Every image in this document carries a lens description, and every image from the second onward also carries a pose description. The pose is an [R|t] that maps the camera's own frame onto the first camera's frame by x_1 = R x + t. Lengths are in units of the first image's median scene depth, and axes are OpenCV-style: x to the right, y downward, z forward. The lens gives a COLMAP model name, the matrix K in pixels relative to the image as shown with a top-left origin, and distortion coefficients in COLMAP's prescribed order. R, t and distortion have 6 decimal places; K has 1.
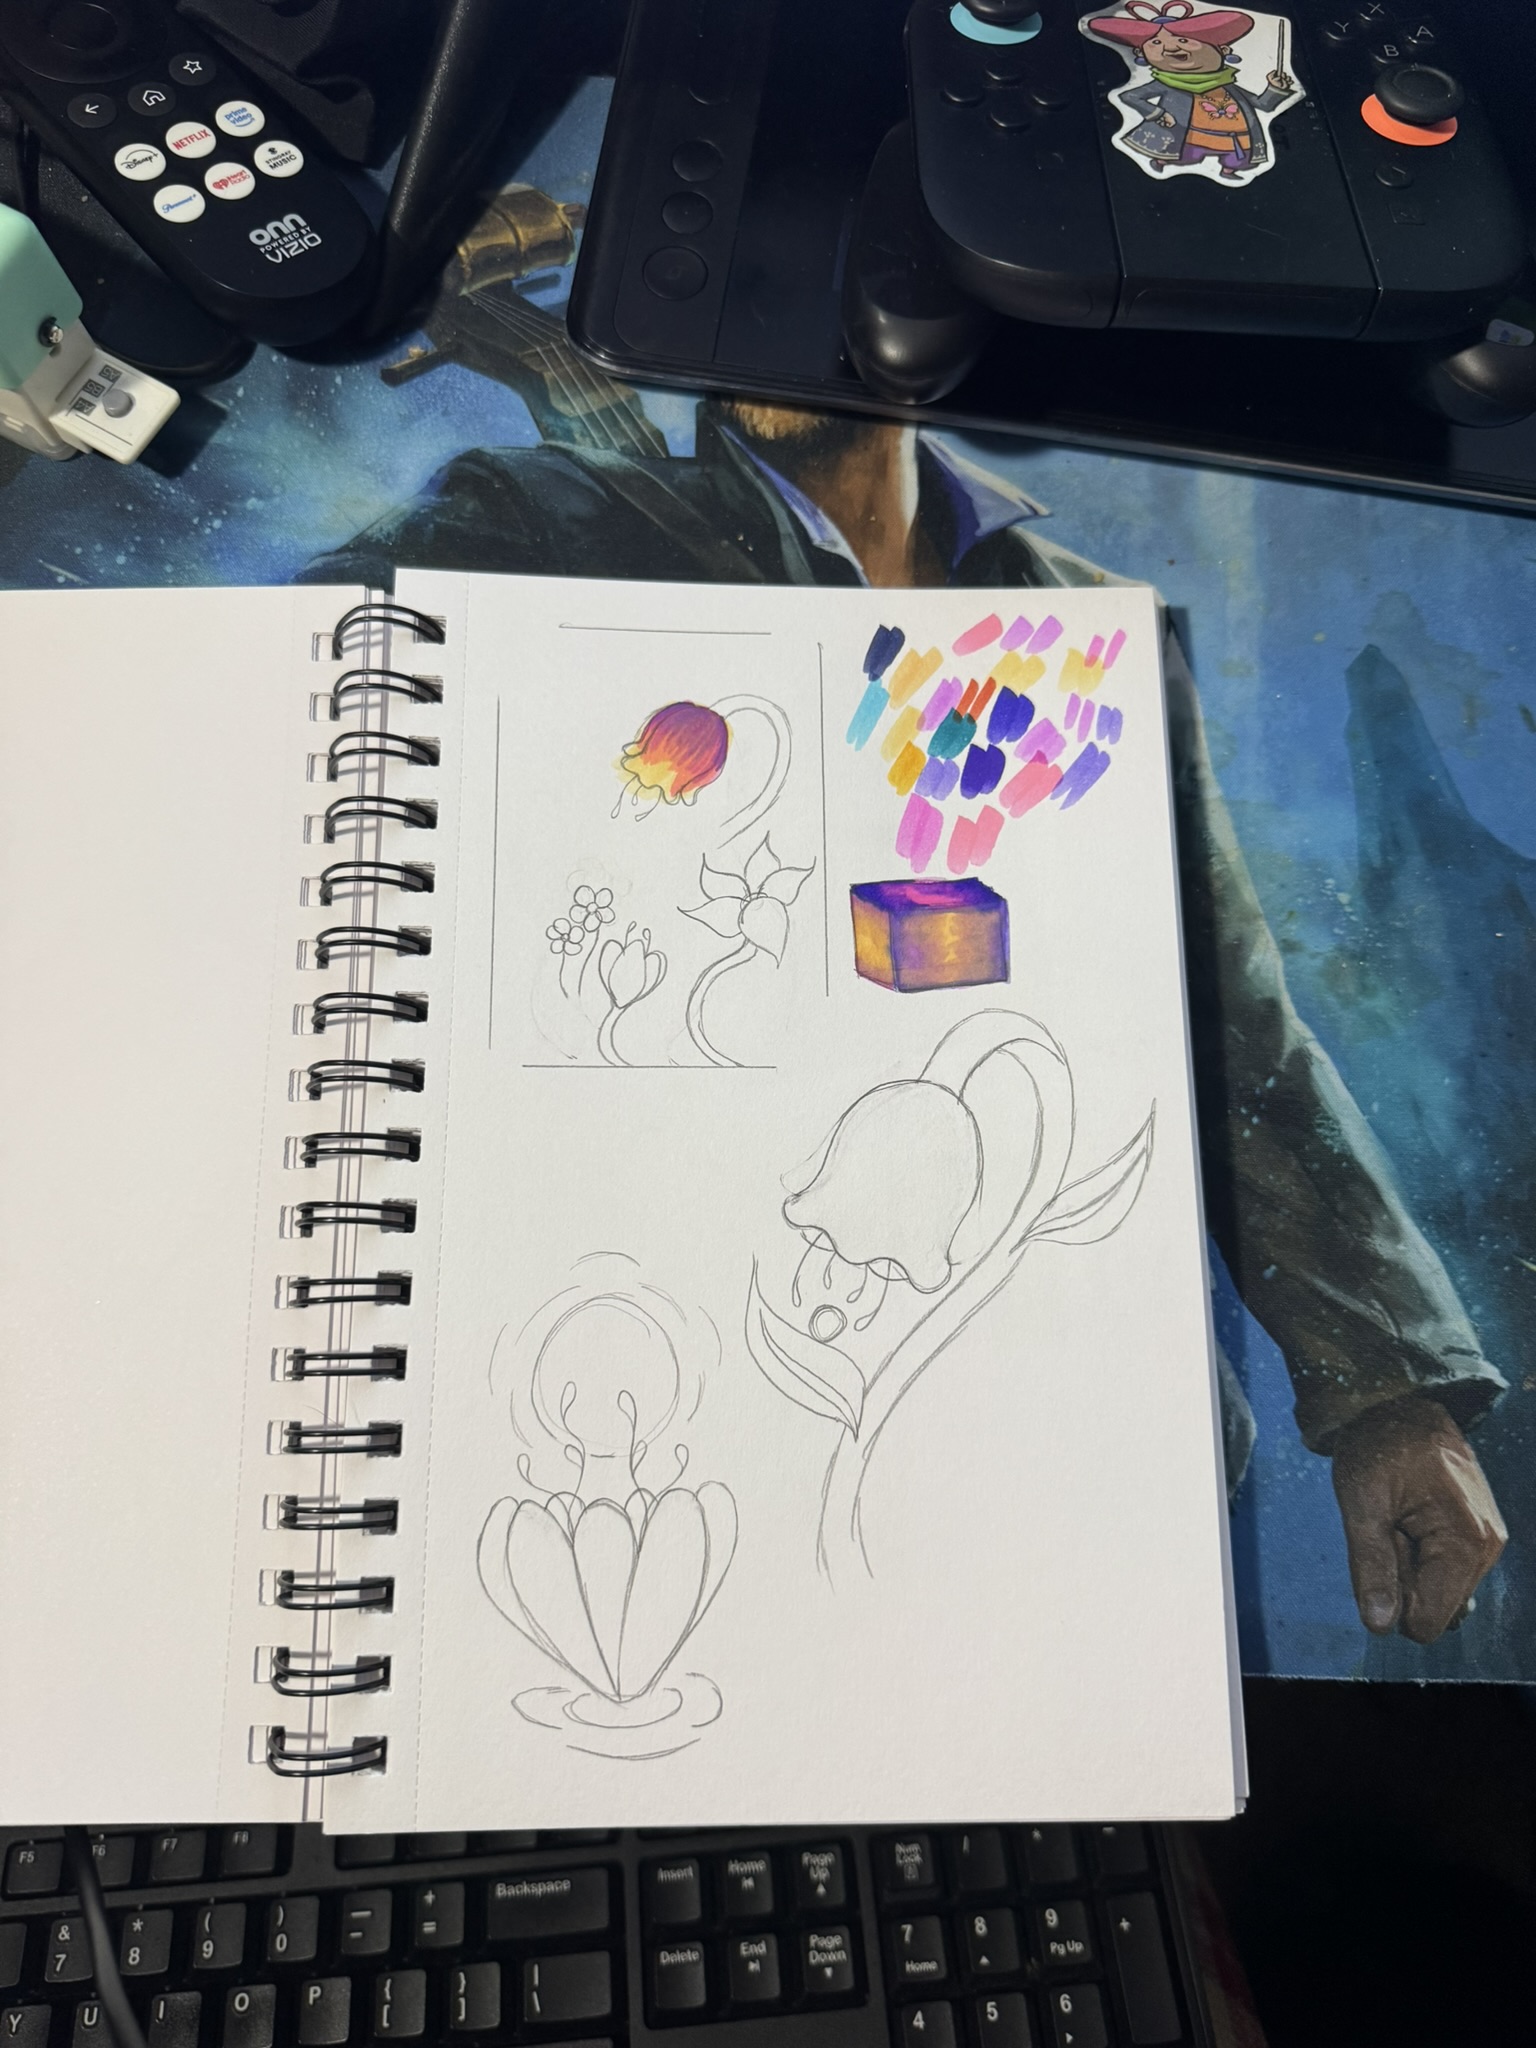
lens RADIAL K [[1500.3, 0, 768.0], [0, 1500.3, 1024.0], [0, 0, 1]] dist [-0.017341, 0.000334]
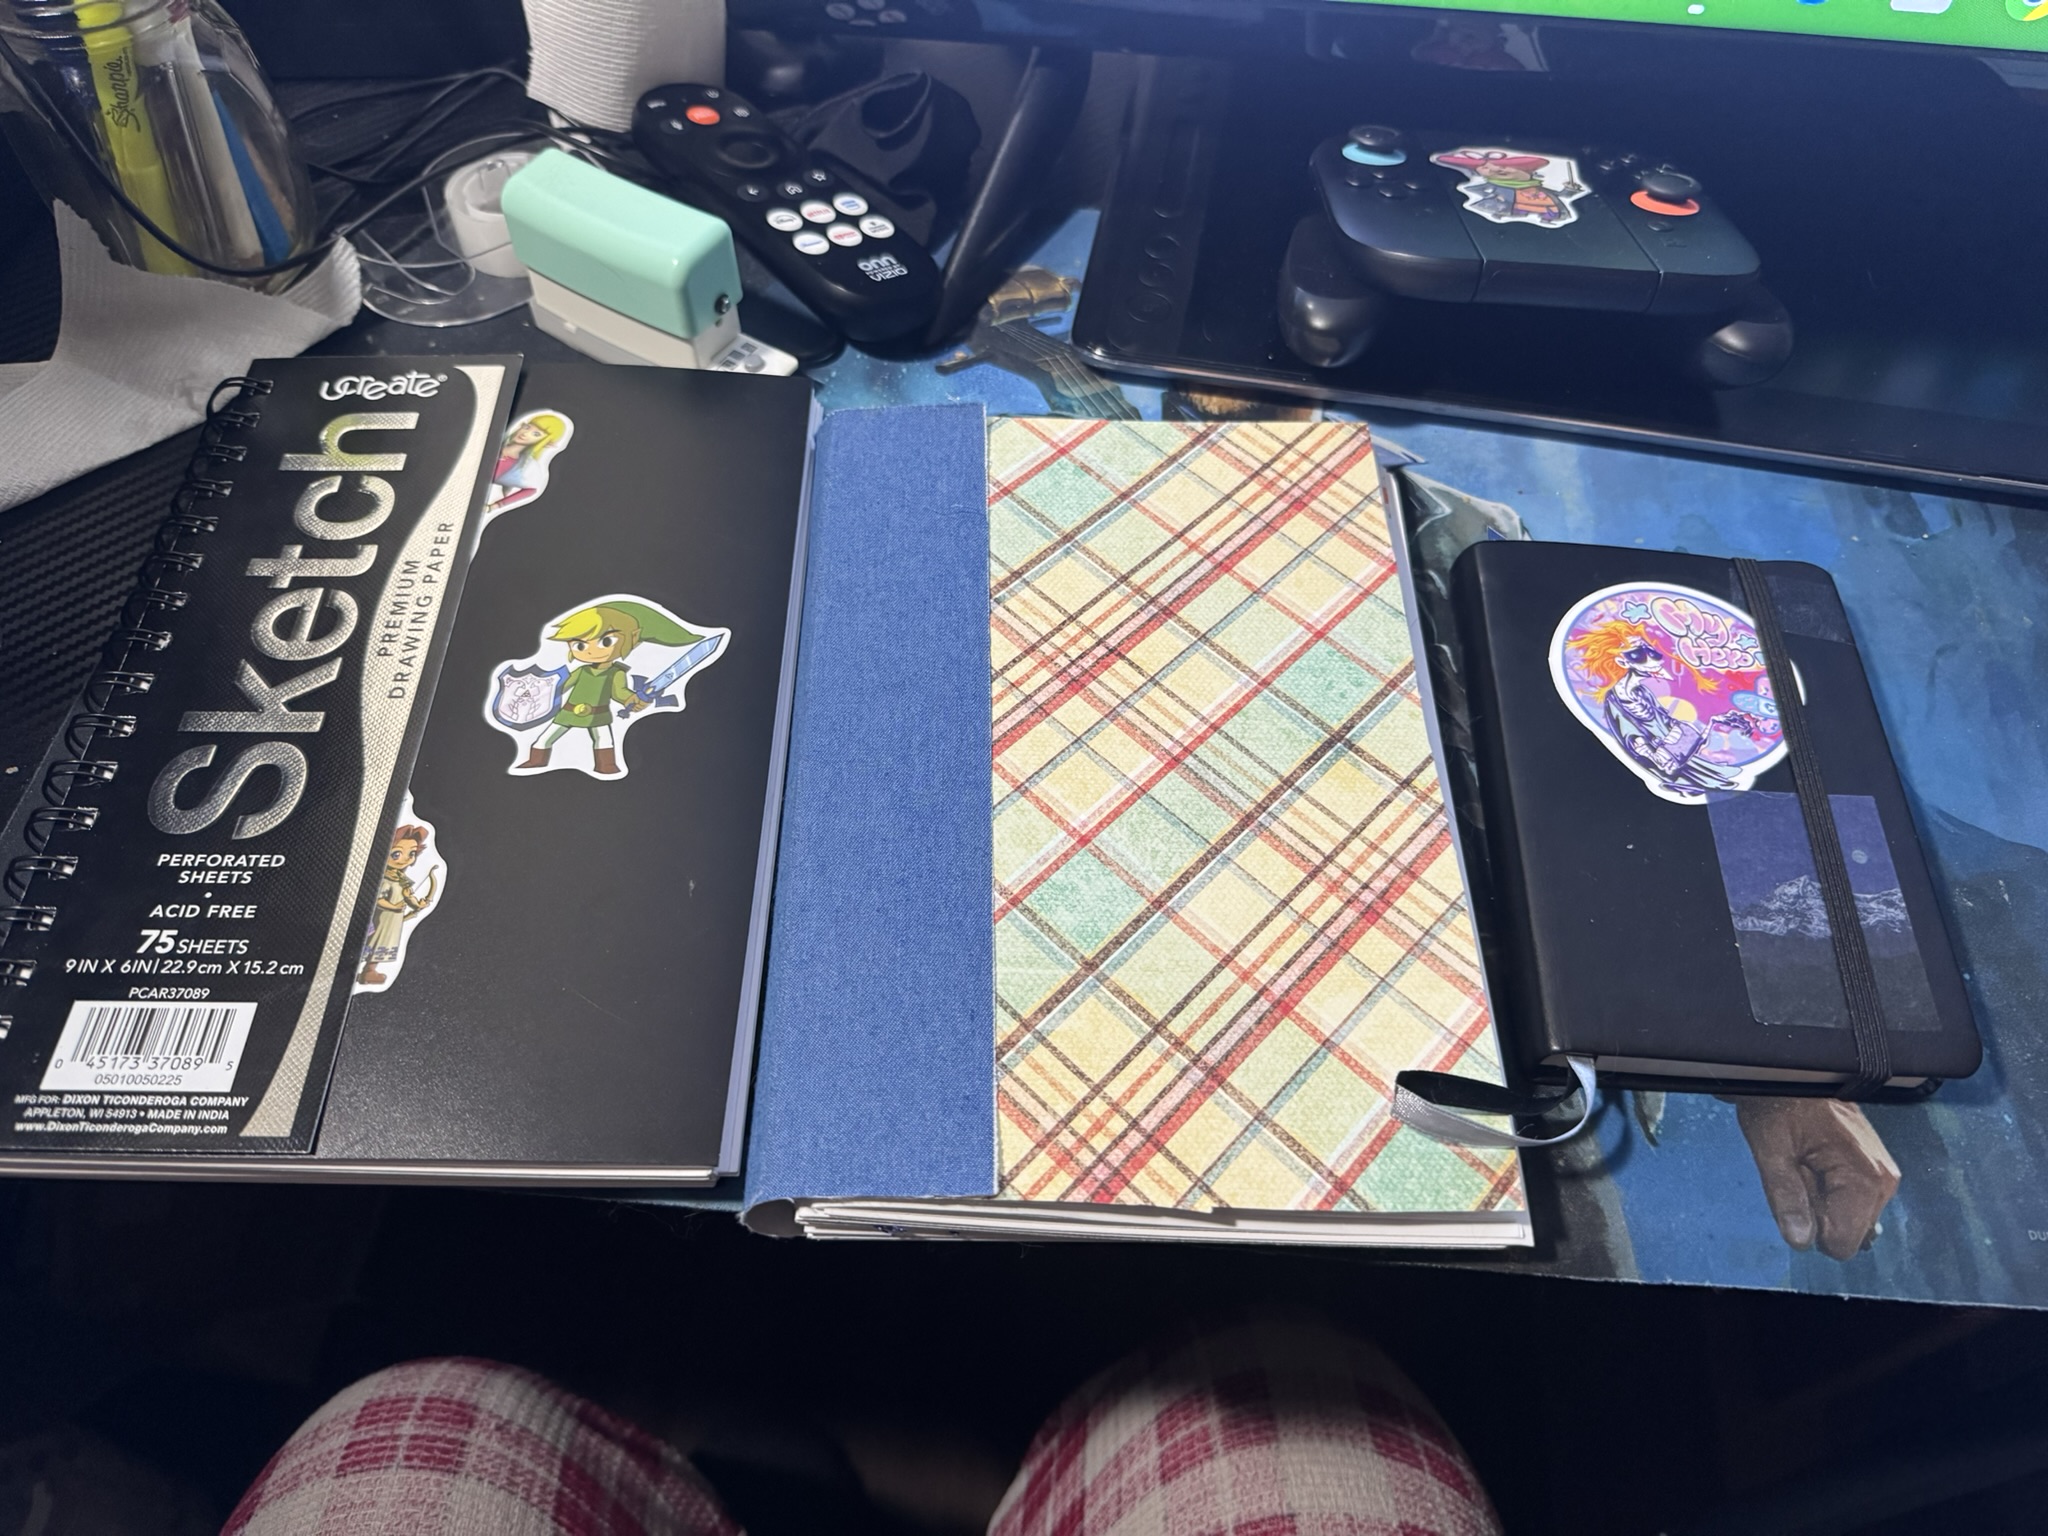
lens RADIAL K [[1541.0, 0, 1017.2], [0, 1541.0, 888.0], [0, 0, 1]] dist [0.086382, -0.131815]
pose [[0.999760, 0.021047, -0.006086, -0.173464], [-0.021855, 0.938446, -0.344733, 0.542060], [-0.001544, 0.344784, 0.938681, -0.196328]]
